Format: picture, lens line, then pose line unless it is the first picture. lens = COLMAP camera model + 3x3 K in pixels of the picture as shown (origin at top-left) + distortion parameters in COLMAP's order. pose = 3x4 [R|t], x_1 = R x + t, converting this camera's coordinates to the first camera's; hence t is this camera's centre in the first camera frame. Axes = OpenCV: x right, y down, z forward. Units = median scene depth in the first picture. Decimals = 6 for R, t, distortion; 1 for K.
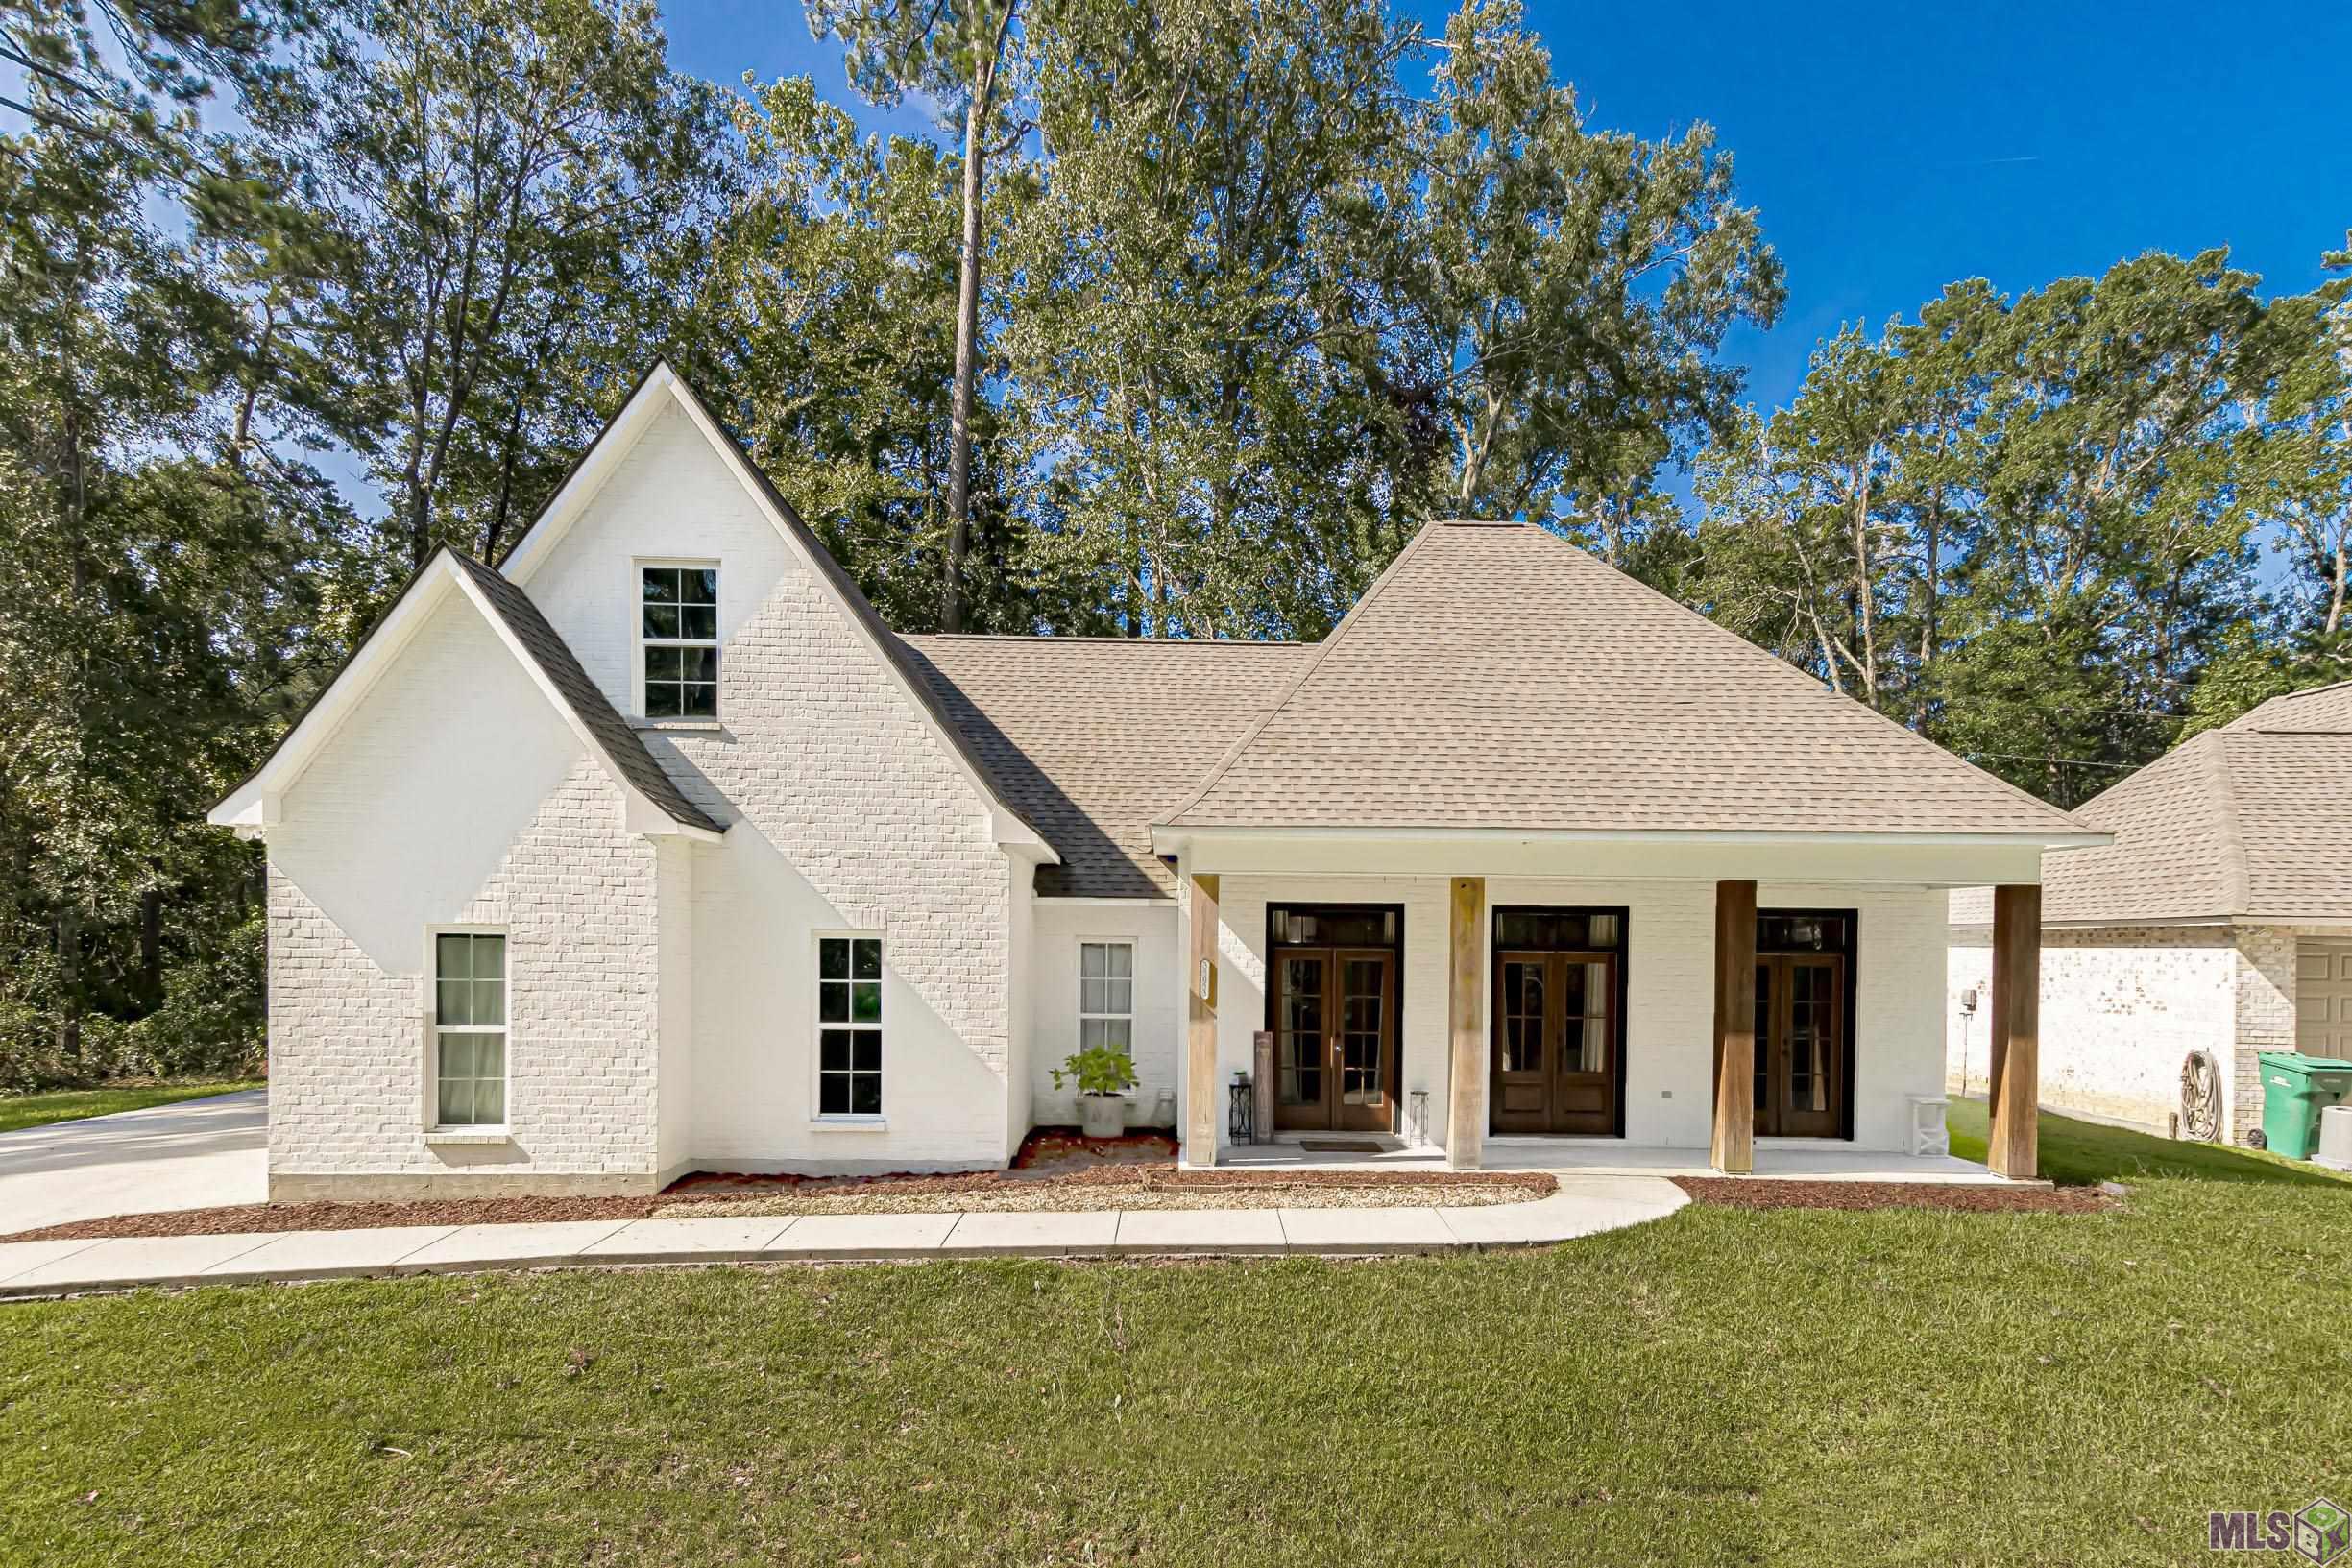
lens RADIAL K [[1033.5, 0, 1169.3], [0, 1033.5, 937.2], [0, 0, 1]] dist [0.033946, 0.000688]
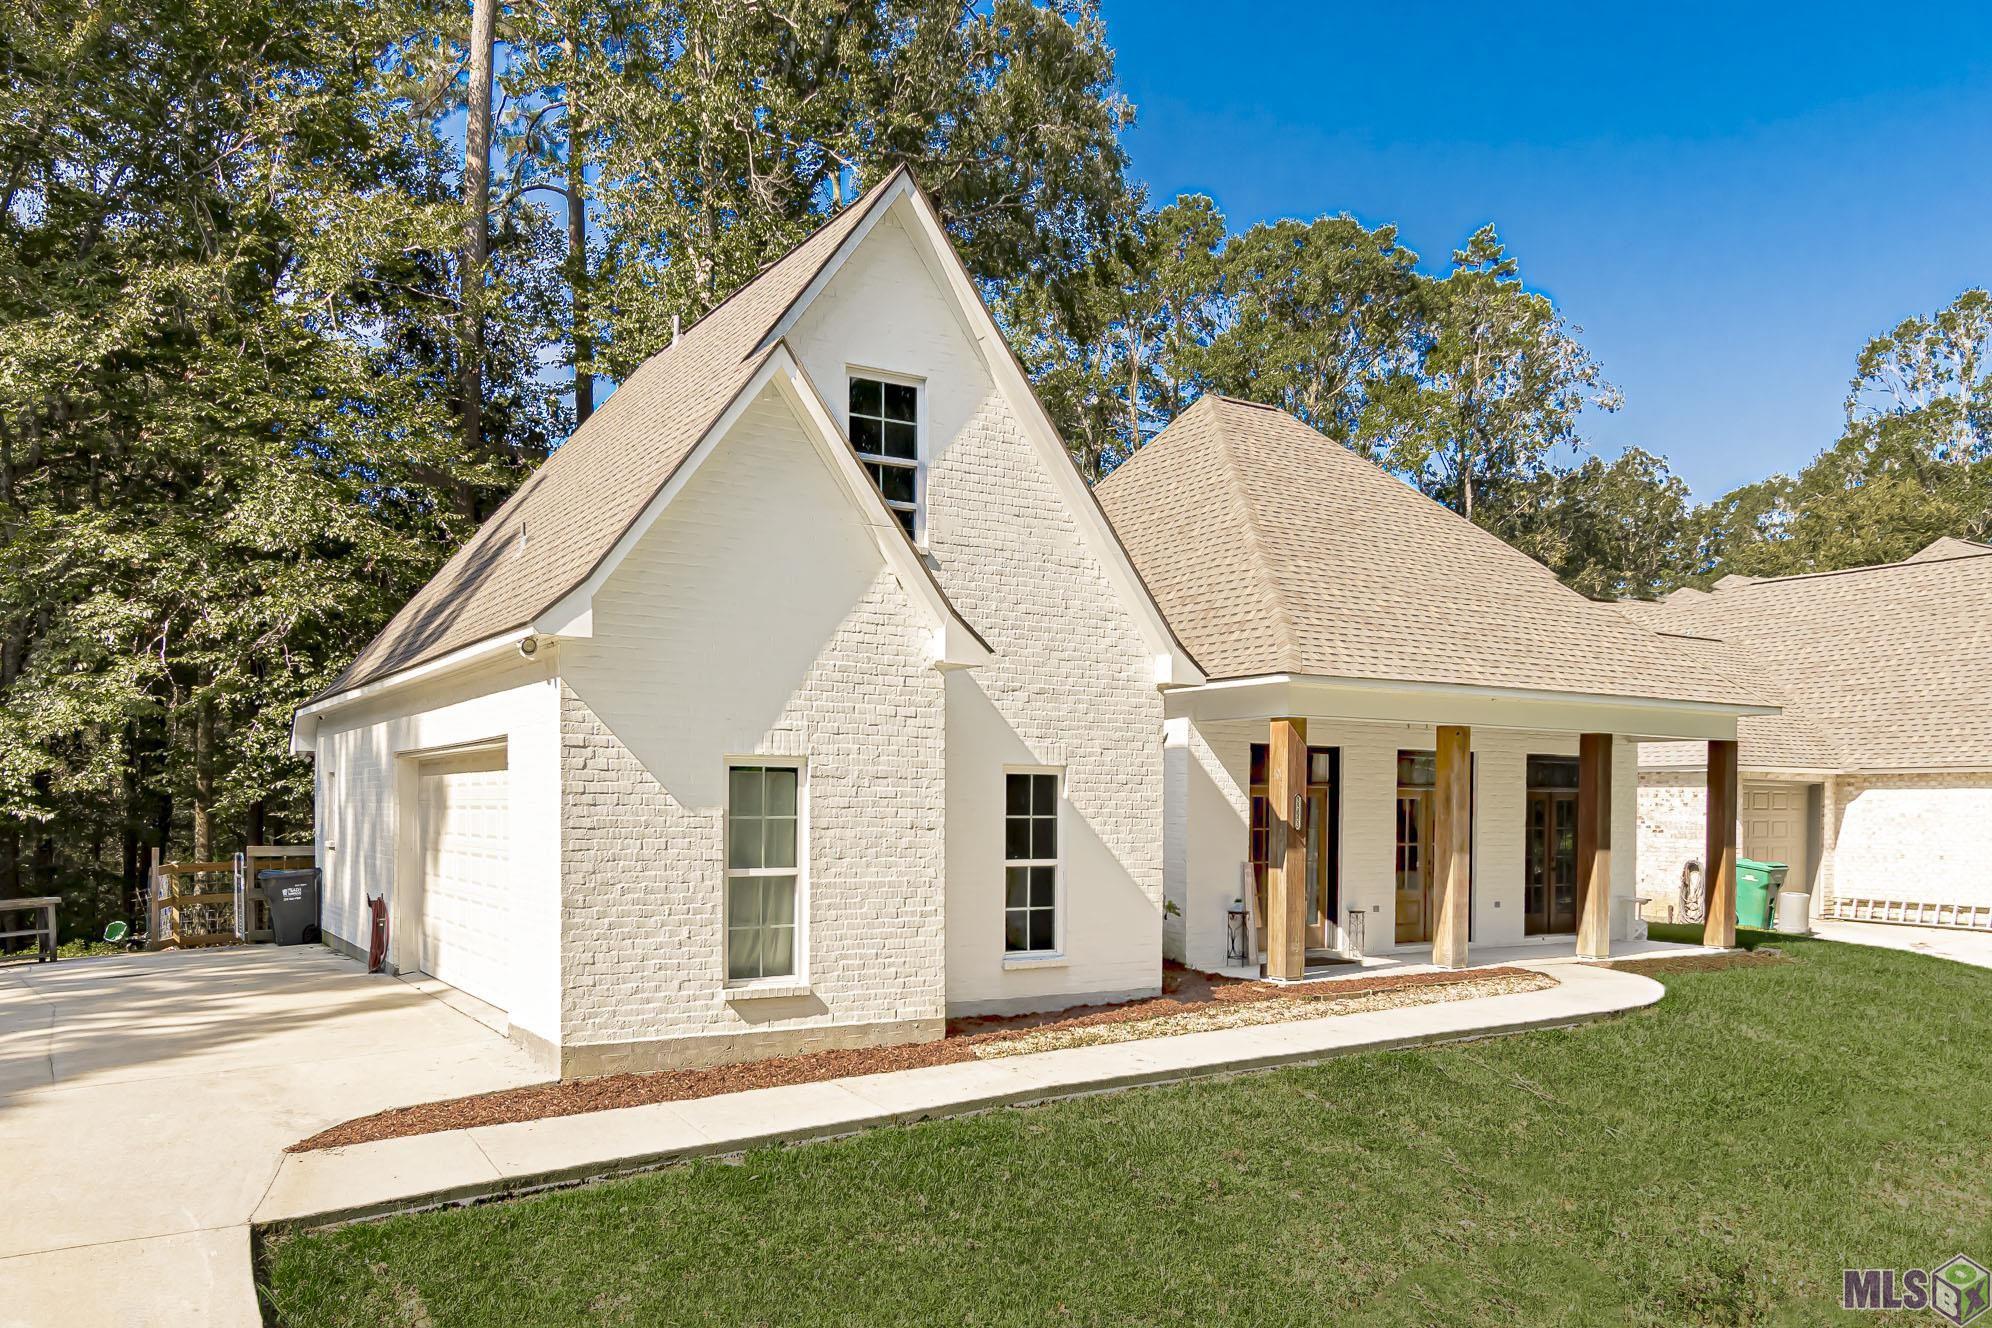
lens RADIAL K [[1137.1, 0, 1021.7], [0, 1137.1, 773.2], [0, 0, 1]] dist [-0.001629, 0.000103]
pose [[0.909471, 0.004210, 0.415746, -0.838106], [-0.000795, 0.999965, -0.008389, 0.010266], [-0.415766, 0.007299, 0.909442, 0.015695]]
